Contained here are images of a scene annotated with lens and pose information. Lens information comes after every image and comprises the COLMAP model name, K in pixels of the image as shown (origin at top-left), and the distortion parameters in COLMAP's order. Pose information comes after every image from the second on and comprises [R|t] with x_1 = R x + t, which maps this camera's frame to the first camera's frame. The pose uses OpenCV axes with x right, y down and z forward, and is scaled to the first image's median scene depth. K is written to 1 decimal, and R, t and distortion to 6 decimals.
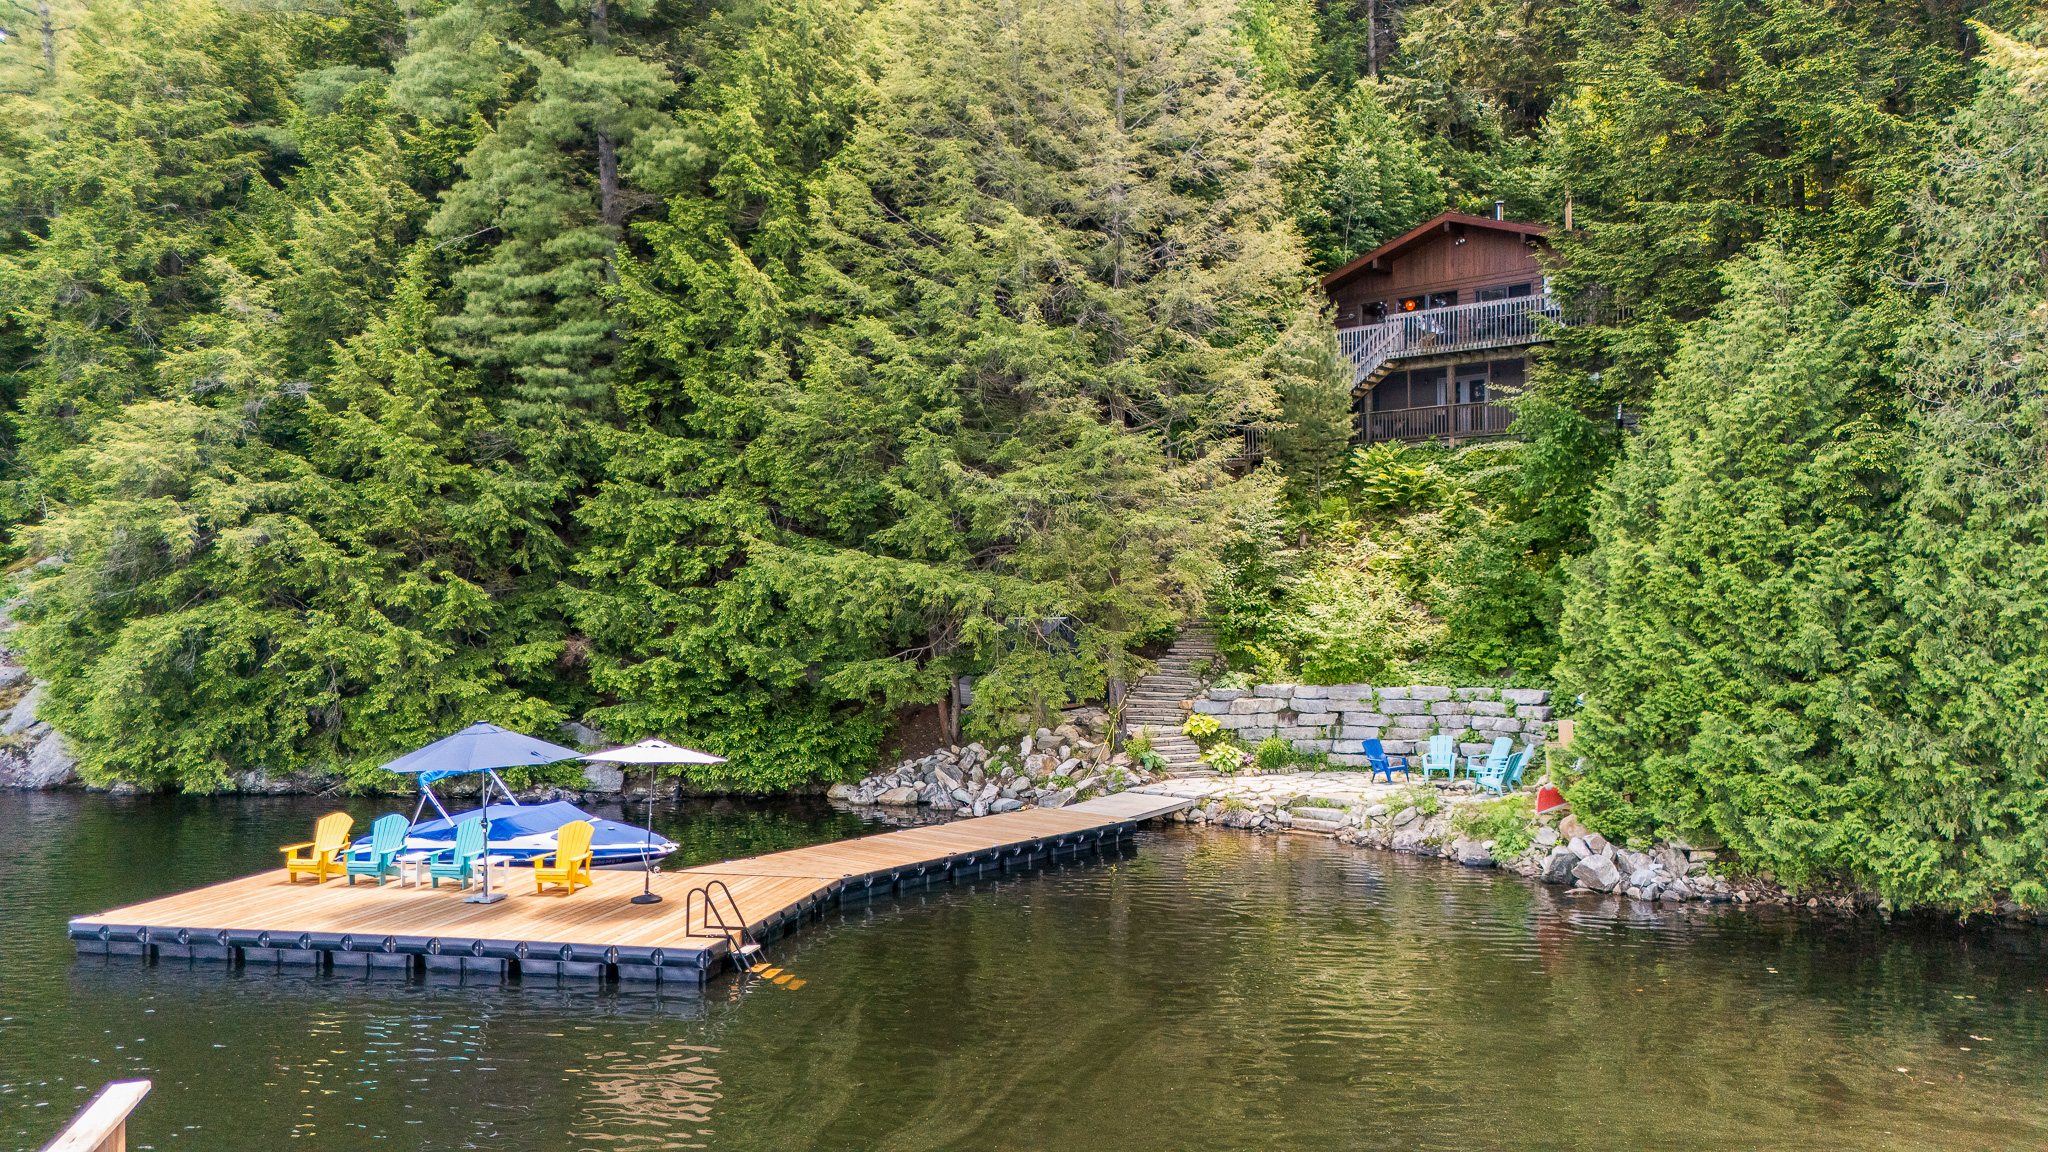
lens RADIAL K [[1510.8, 0, 1027.9], [0, 1510.8, 580.7], [0, 0, 1]] dist [0.043352, -0.009432]
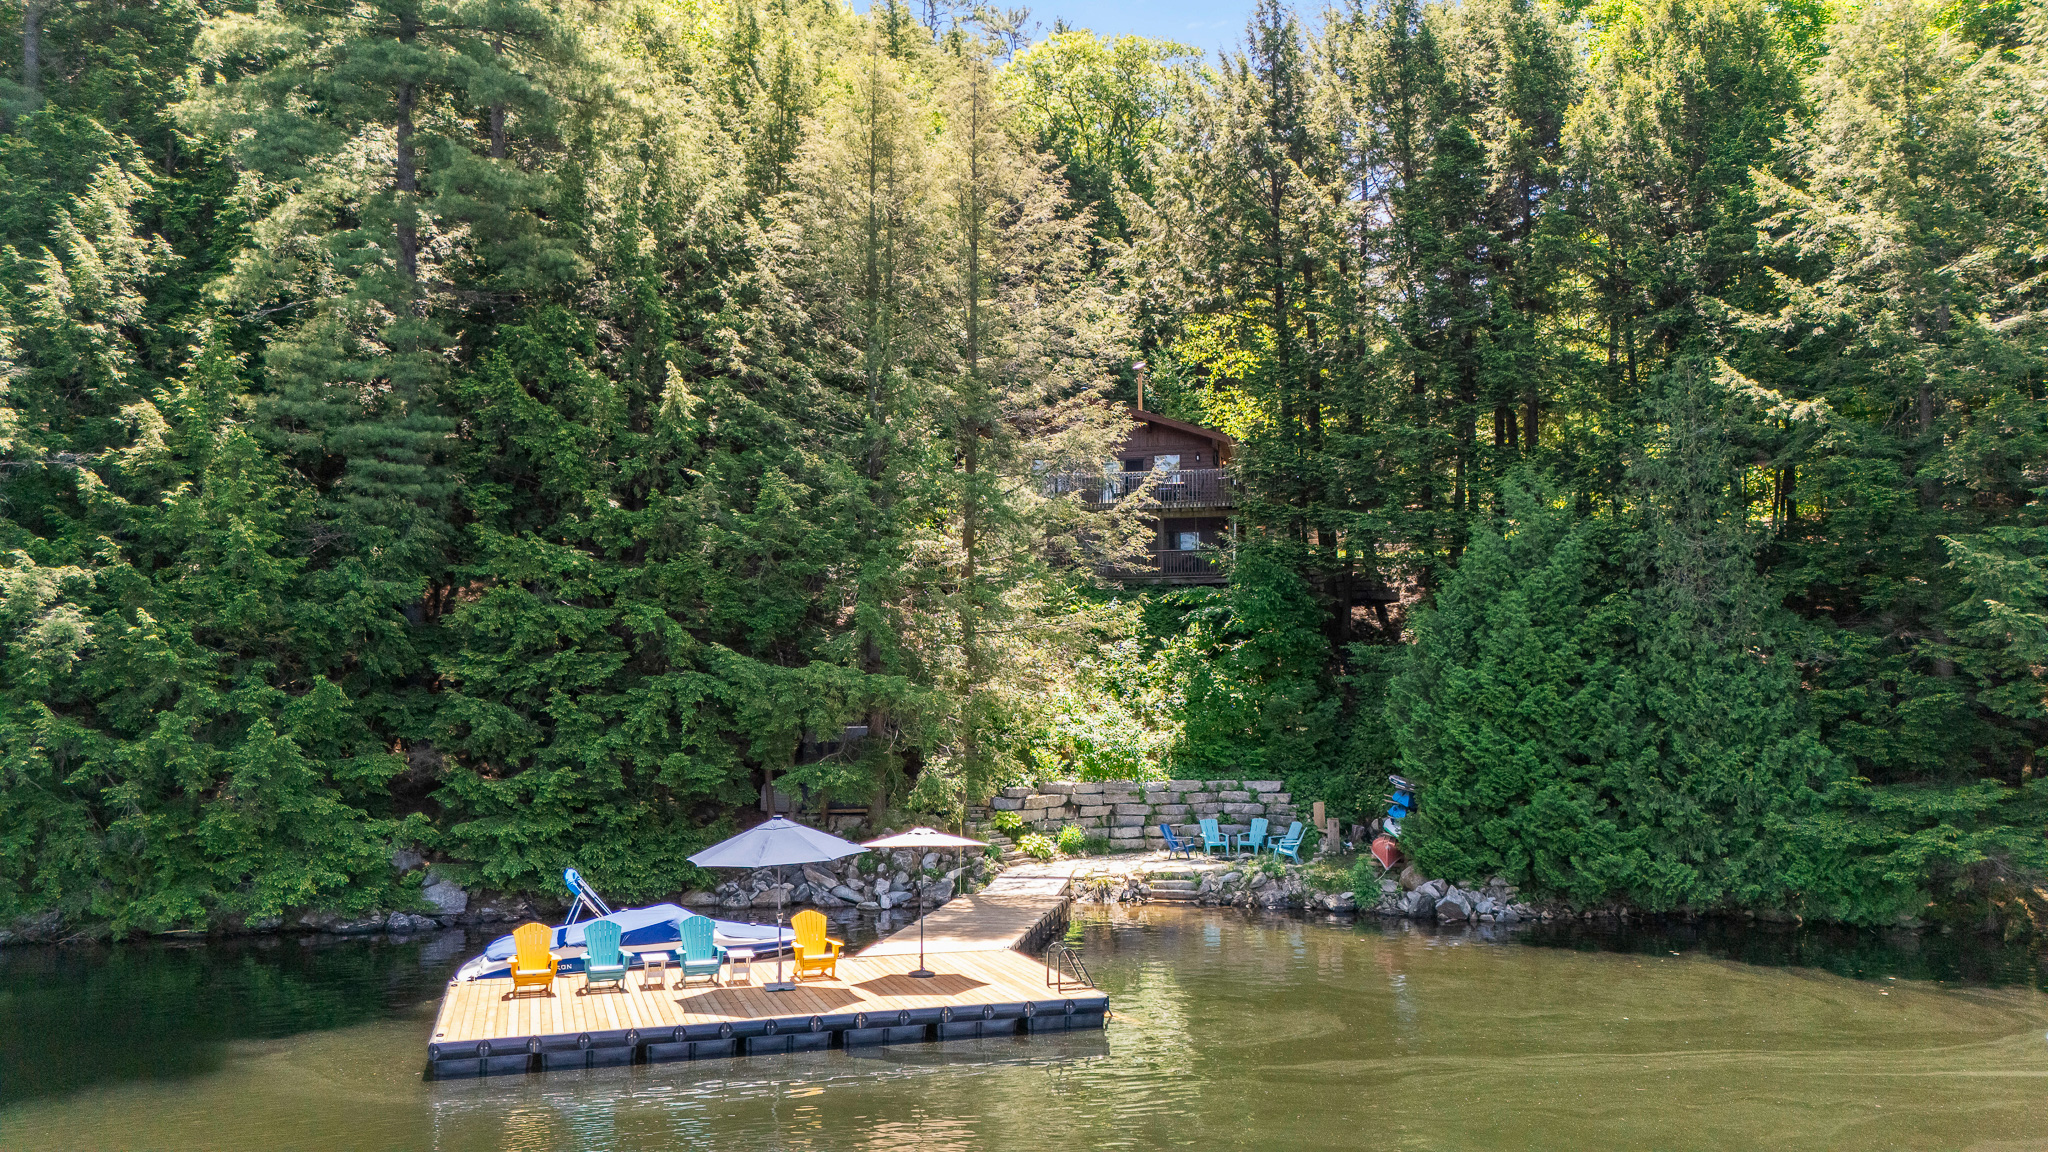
lens RADIAL K [[1485.7, 0, 1028.1], [0, 1485.7, 582.2], [0, 0, 1]] dist [0.078168, -0.089157]
pose [[0.854047, 0.049133, 0.517871, -0.471912], [-0.007623, 0.996605, -0.081982, 0.008350], [-0.520140, 0.066068, 0.851522, 0.014144]]
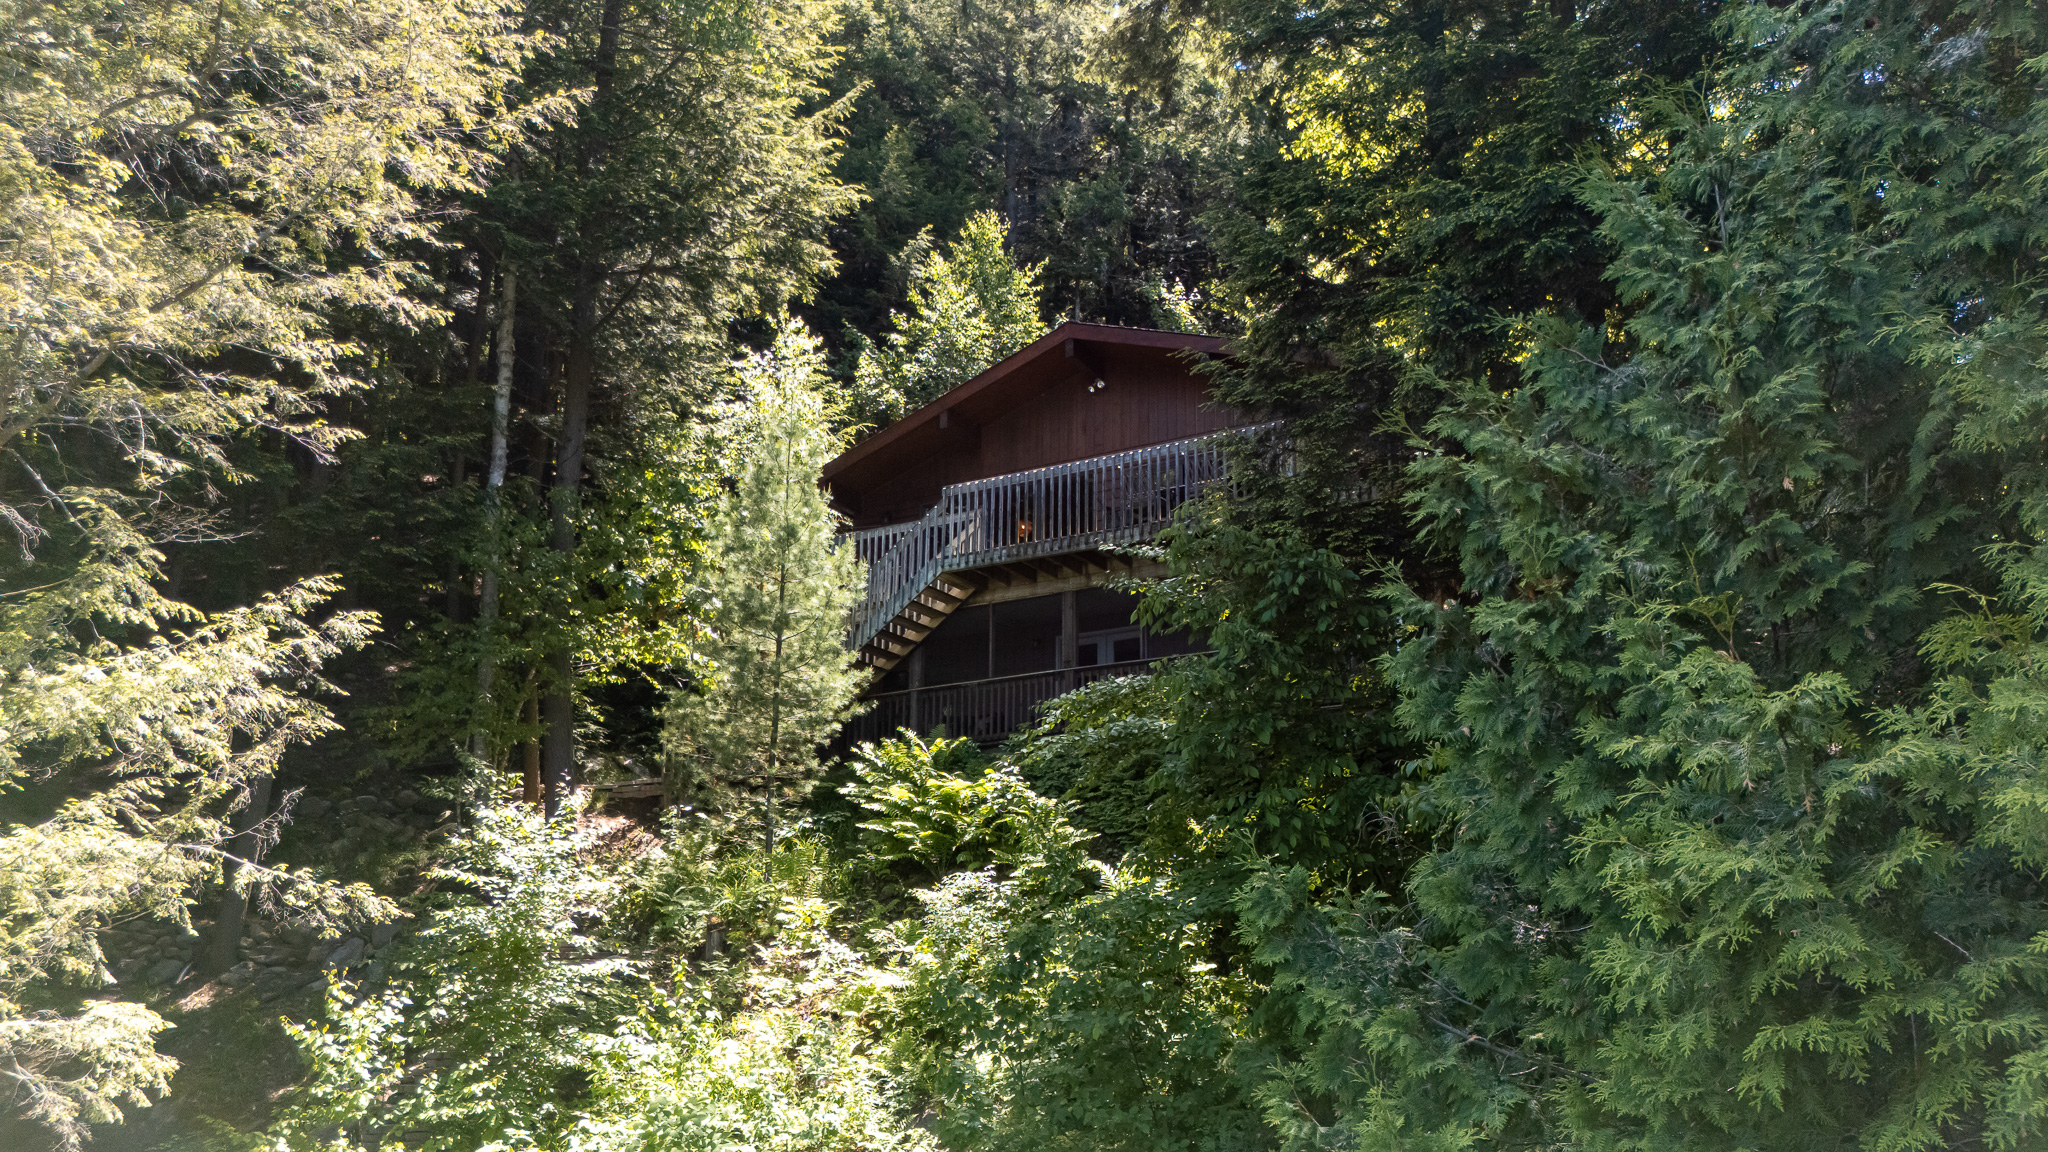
lens RADIAL K [[1612.9, 0, 1058.9], [0, 1612.9, 605.5], [0, 0, 1]] dist [0.234431, -0.002034]
pose [[0.981732, 0.060860, 0.180275, 0.220568], [-0.011314, 0.964461, -0.263984, 0.001733], [-0.189934, 0.257122, 0.947530, 0.613378]]
